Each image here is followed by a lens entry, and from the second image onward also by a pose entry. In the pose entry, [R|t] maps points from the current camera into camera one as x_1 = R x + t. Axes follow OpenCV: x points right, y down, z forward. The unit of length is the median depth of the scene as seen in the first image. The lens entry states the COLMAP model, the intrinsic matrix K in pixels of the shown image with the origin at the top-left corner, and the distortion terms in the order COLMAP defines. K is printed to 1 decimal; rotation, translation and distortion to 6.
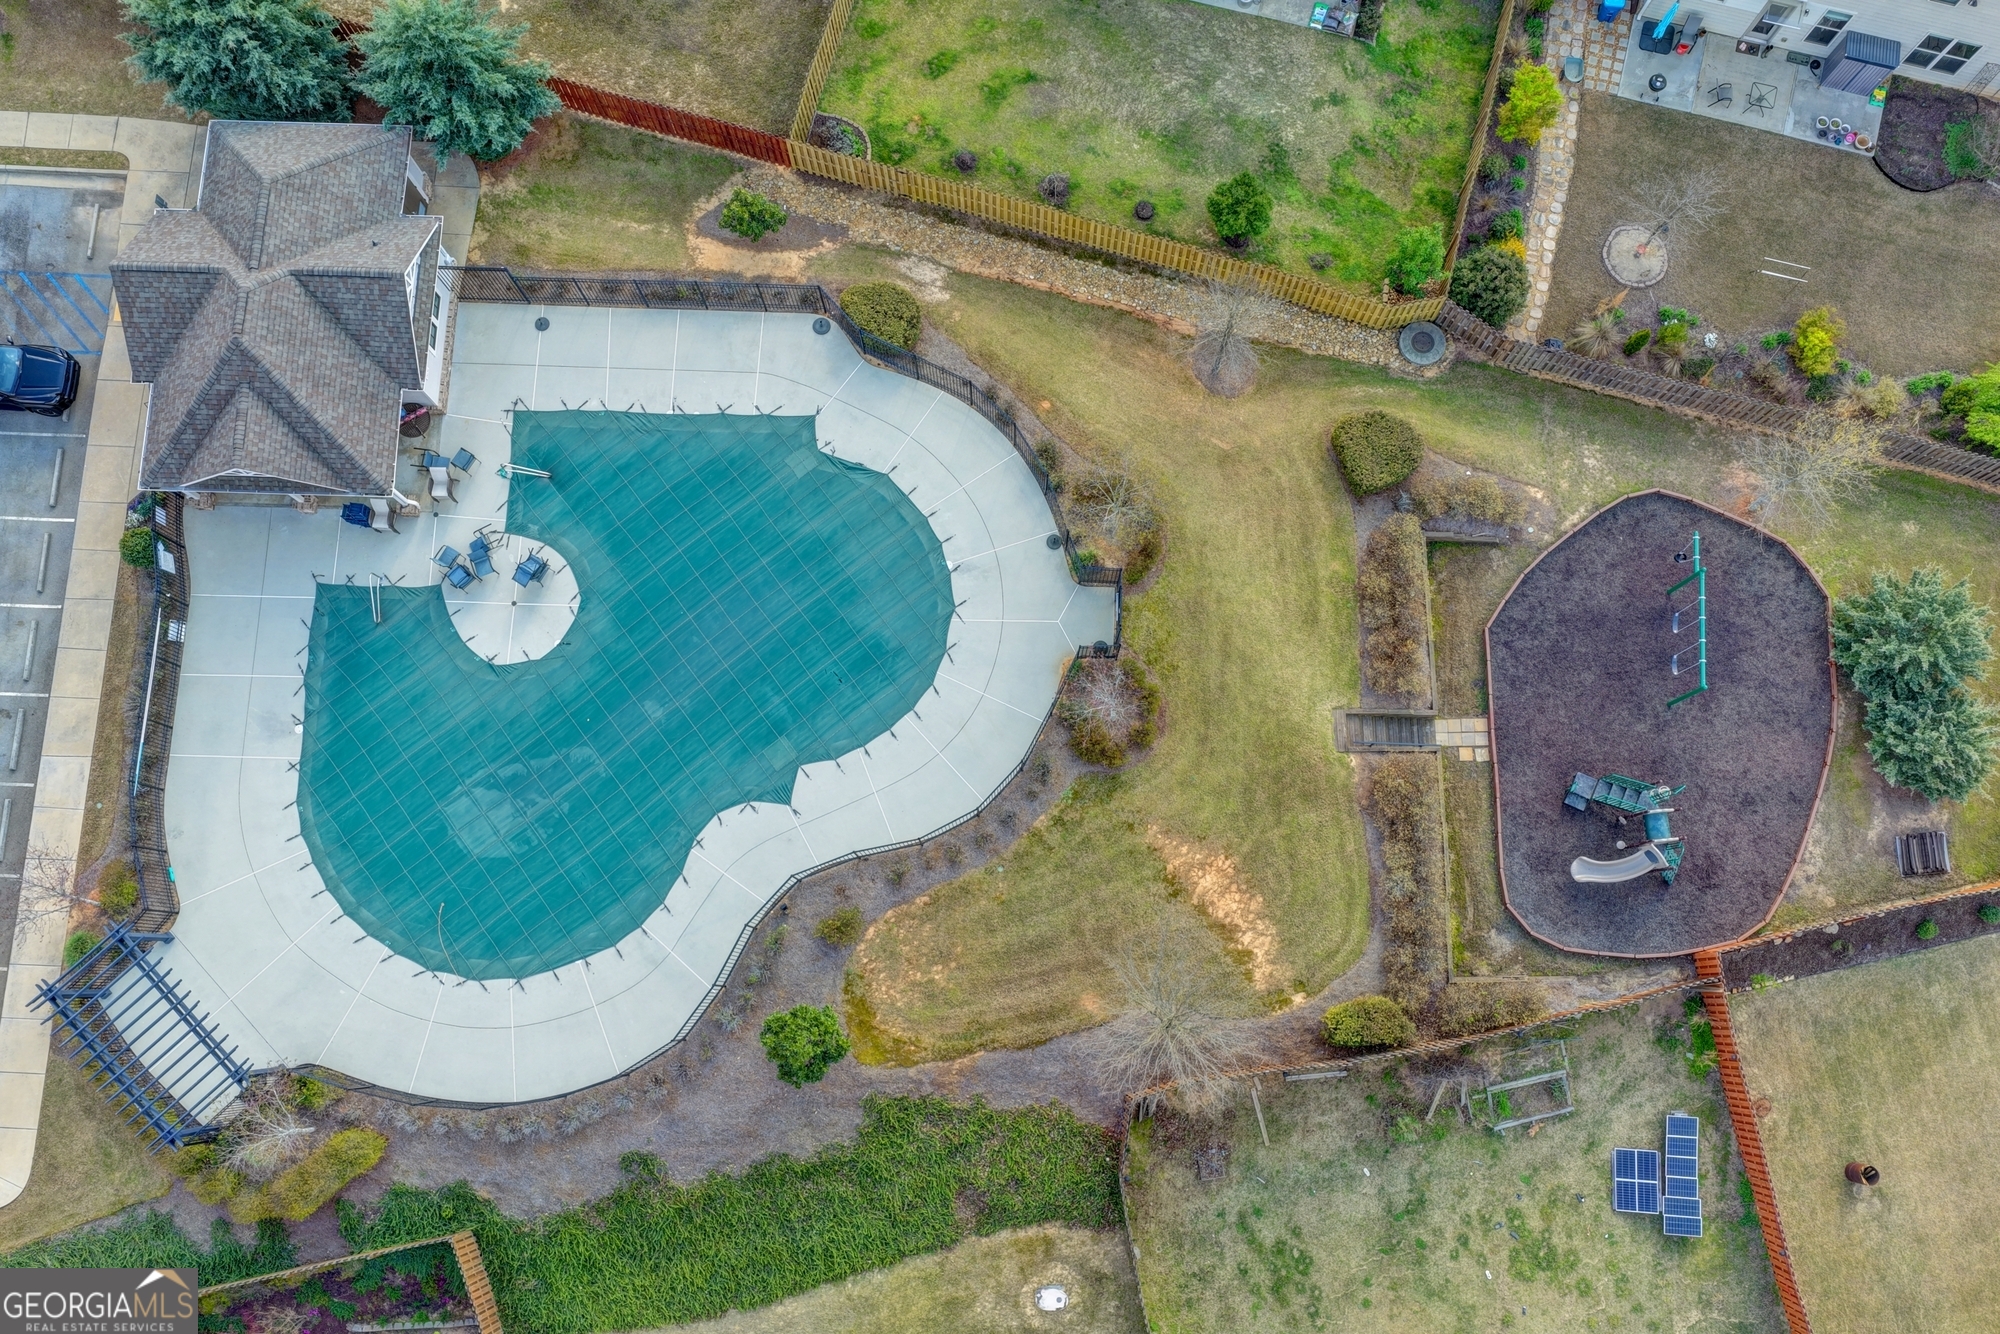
lens RADIAL K [[1658.7, 0, 1008.1], [0, 1658.7, 678.0], [0, 0, 1]] dist [-0.012531, 0.037647]
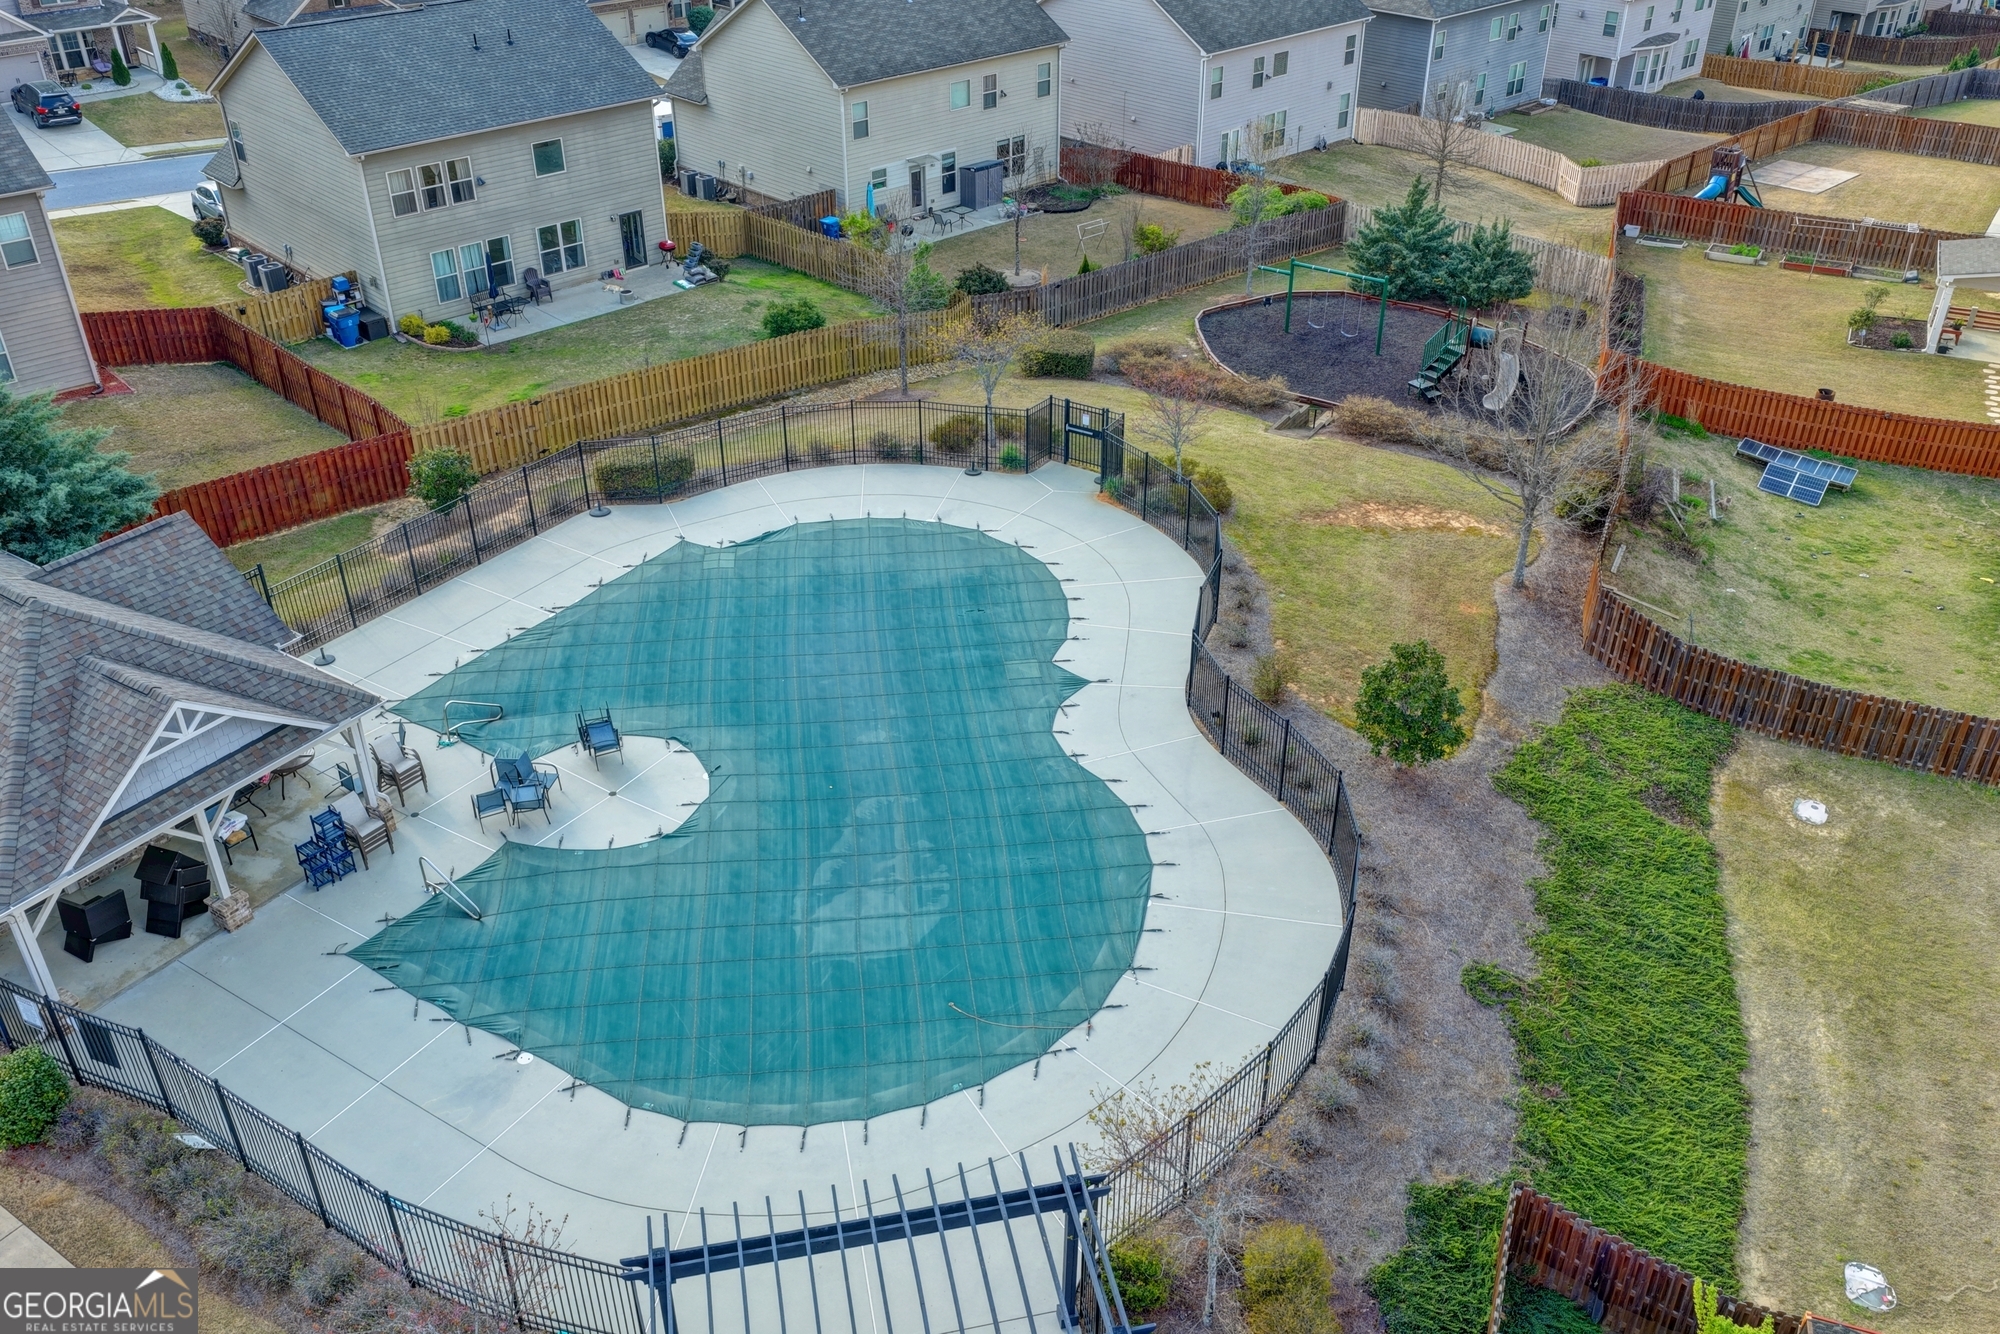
lens RADIAL K [[1658.7, 0, 1008.1], [0, 1658.7, 678.0], [0, 0, 1]] dist [-0.012531, 0.037647]
pose [[0.522279, -0.451954, 0.723162, -0.685430], [0.835901, 0.439181, -0.329226, 0.288649], [-0.168804, 0.776439, 0.607163, 0.551099]]
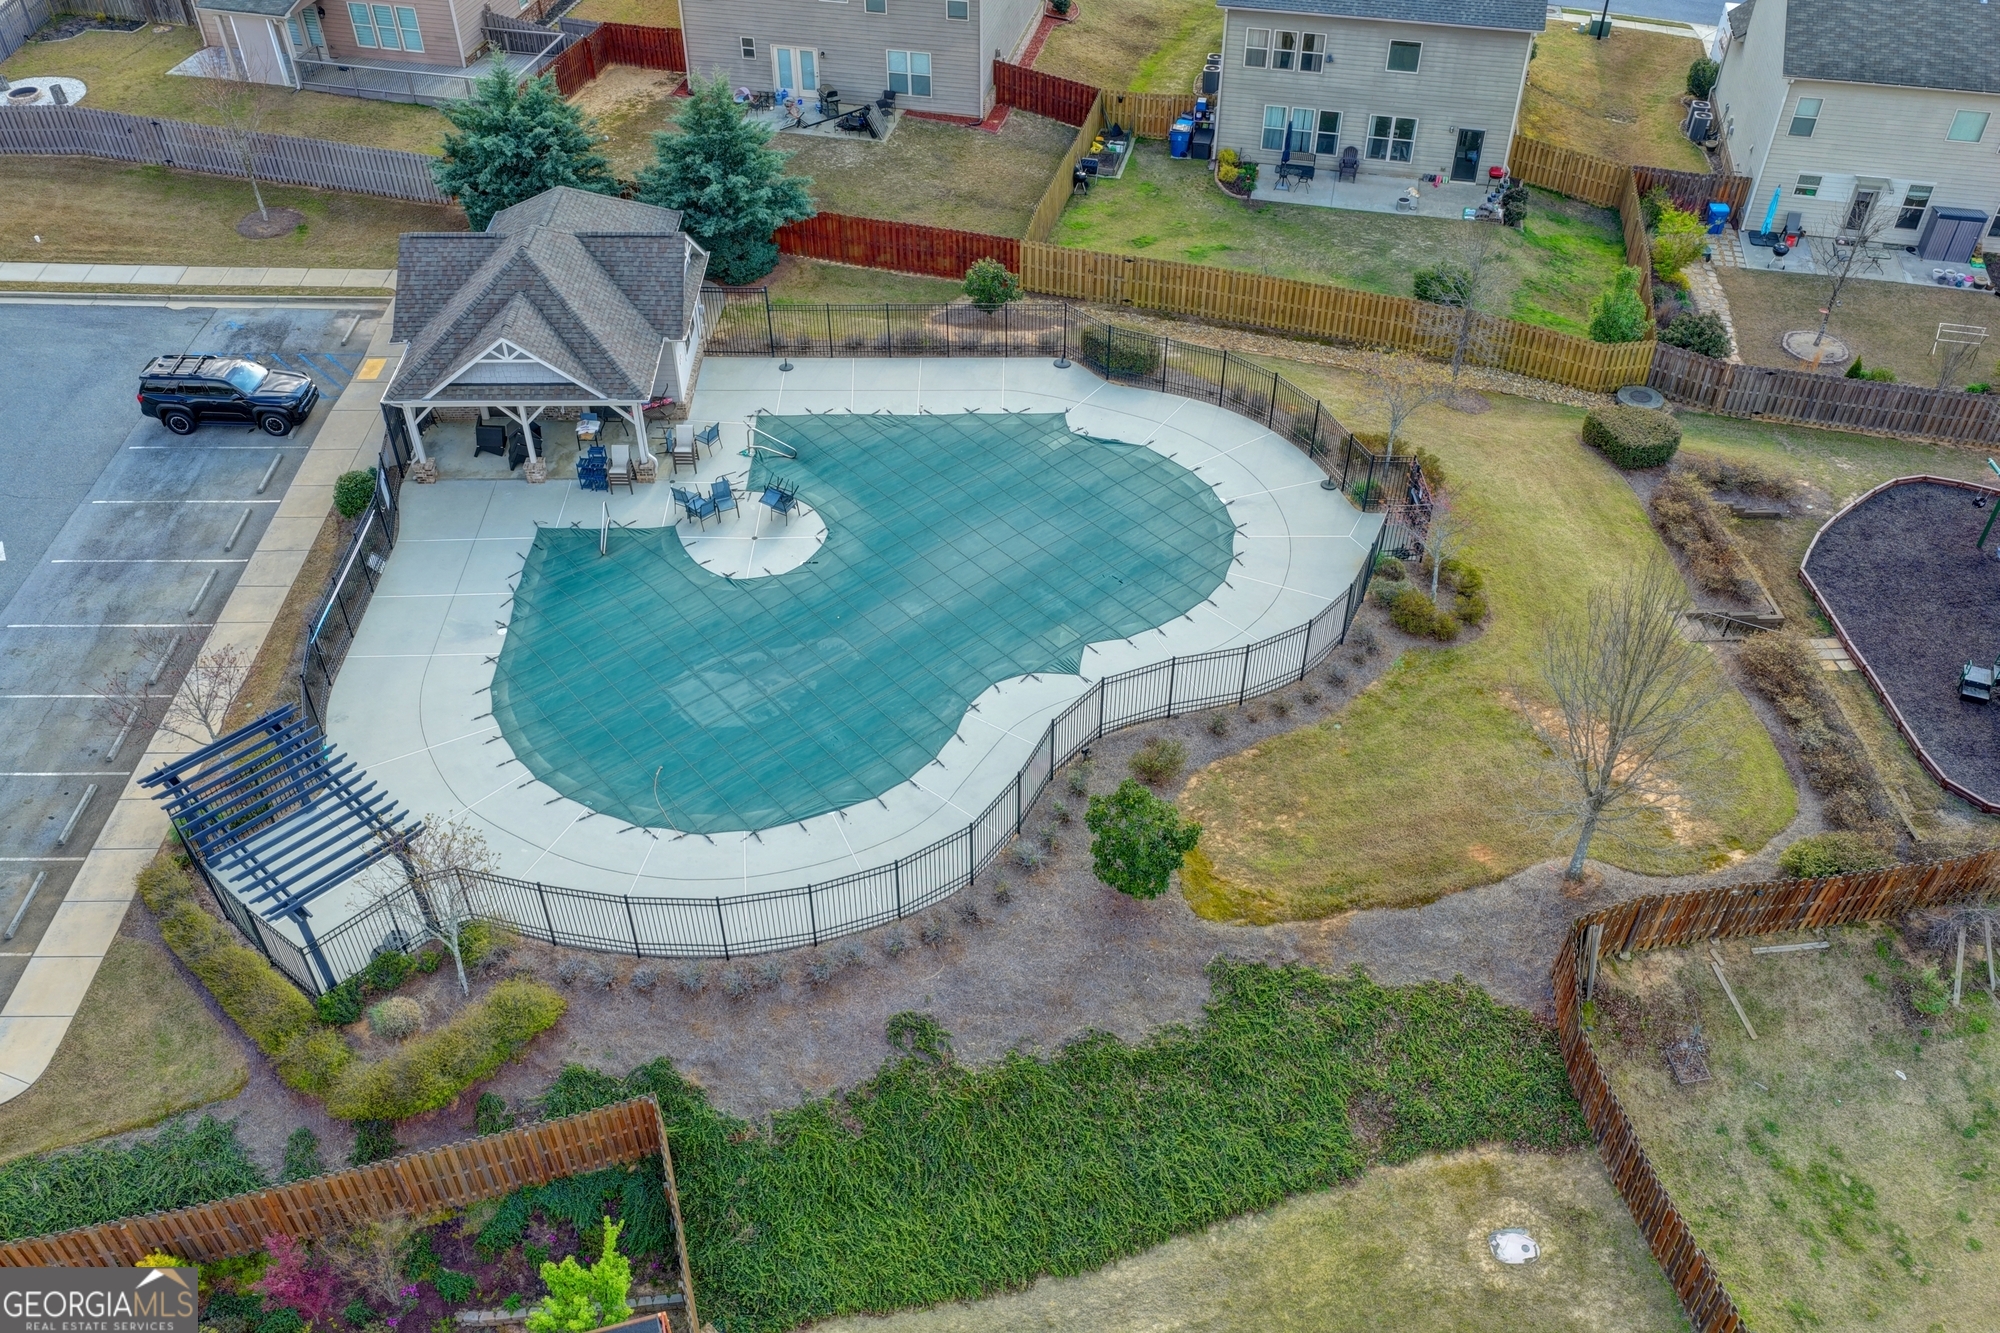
lens RADIAL K [[1658.7, 0, 1008.1], [0, 1658.7, 677.5], [0, 0, 1]] dist [-0.012531, 0.037647]
pose [[0.999053, -0.023164, 0.036830, -0.198194], [0.040740, 0.795208, -0.604967, 0.587532], [-0.015274, 0.605894, 0.795399, 0.324978]]
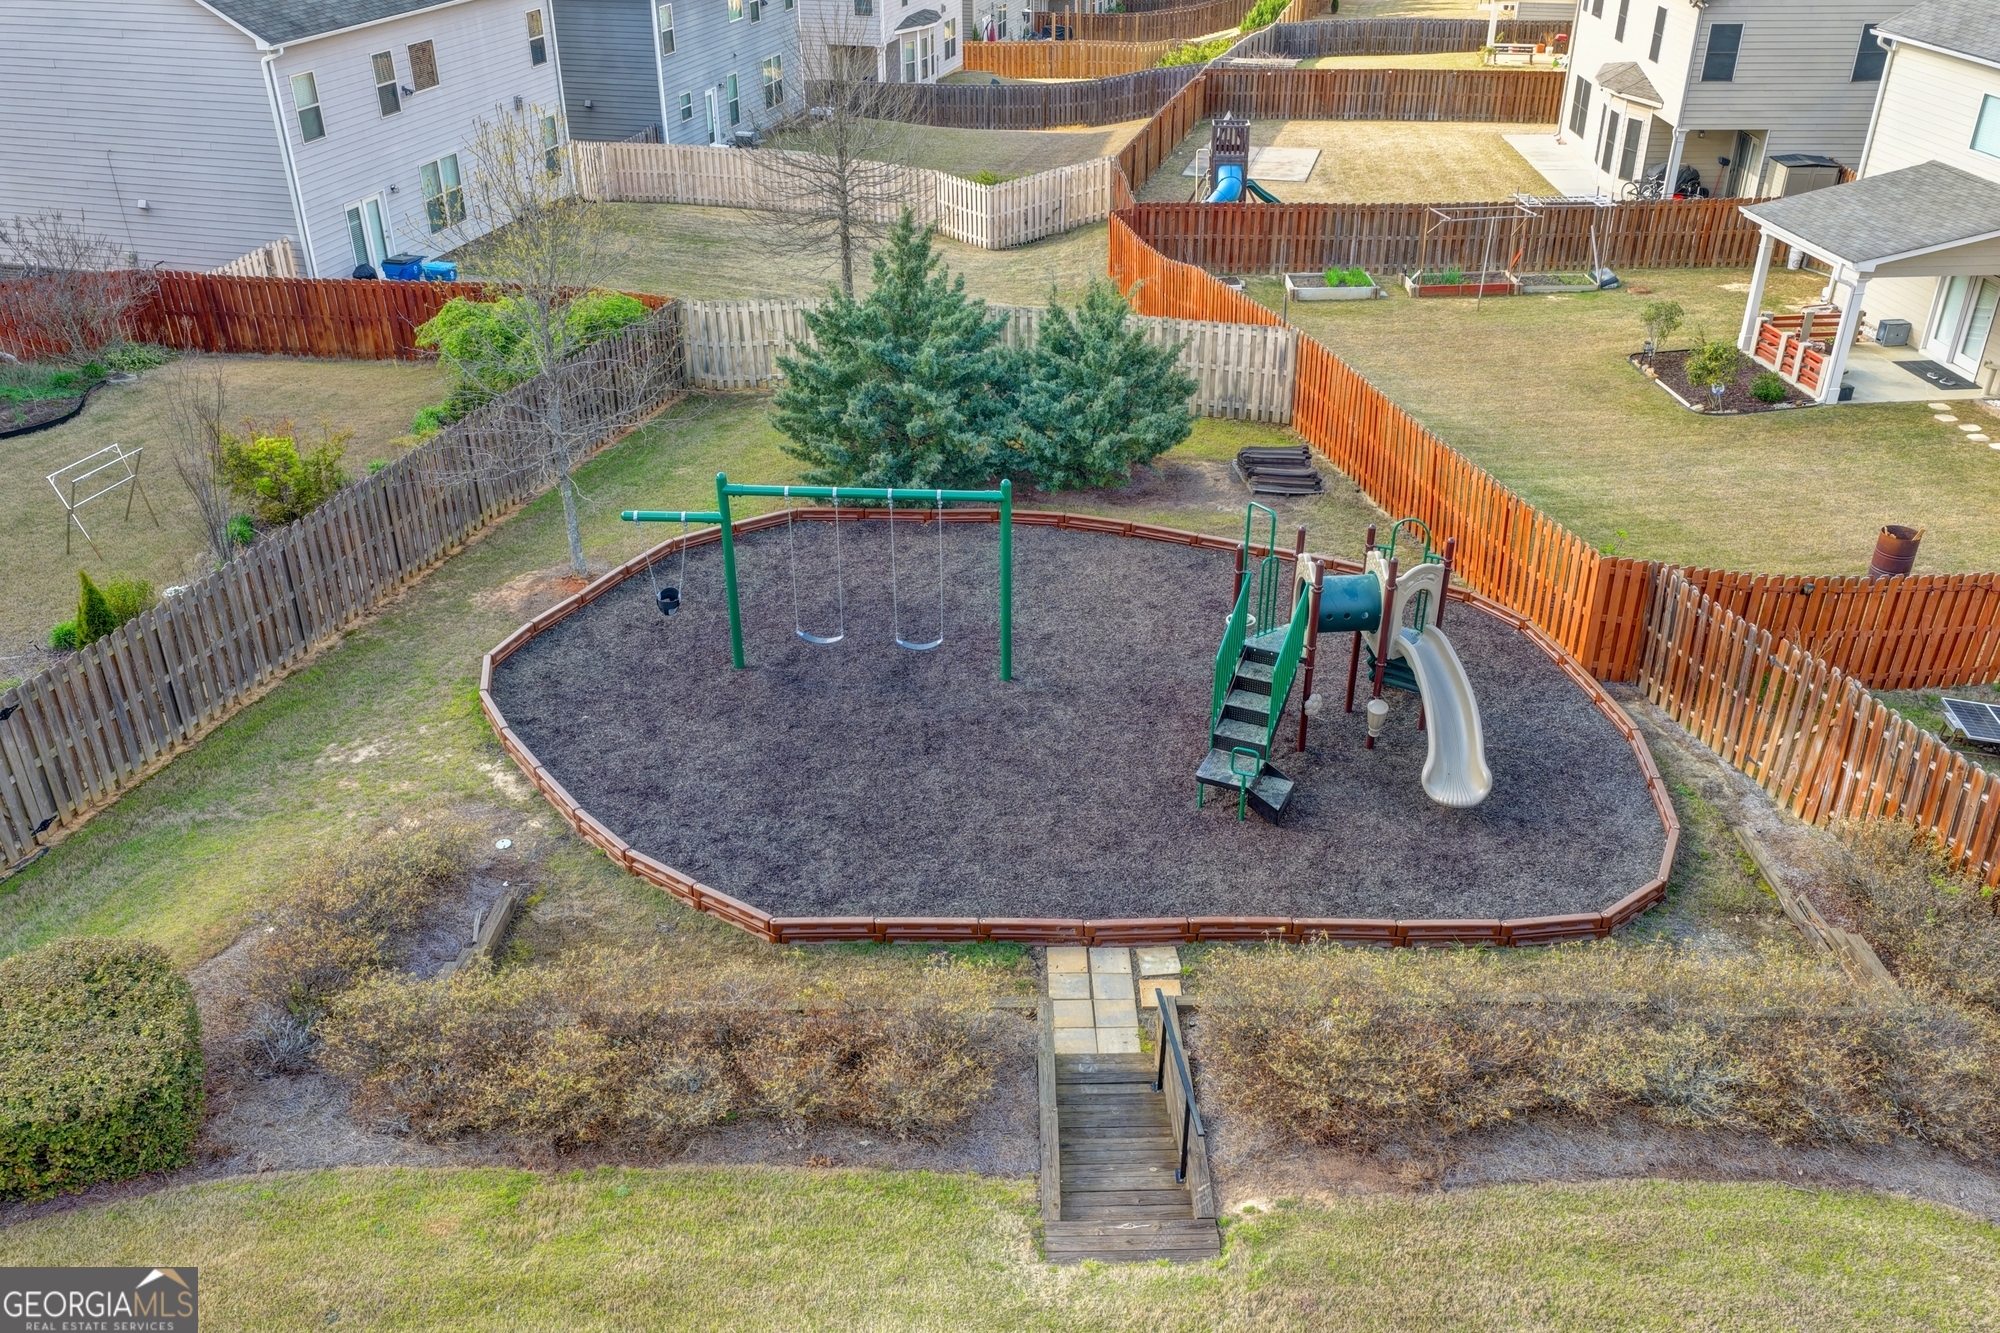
lens RADIAL K [[1658.7, 0, 1008.1], [0, 1658.7, 677.5], [0, 0, 1]] dist [-0.012531, 0.037647]
pose [[0.005581, -0.489535, 0.871966, 0.027603], [0.981016, 0.171714, 0.090123, -0.023291], [-0.193847, 0.854909, 0.481200, 0.832243]]
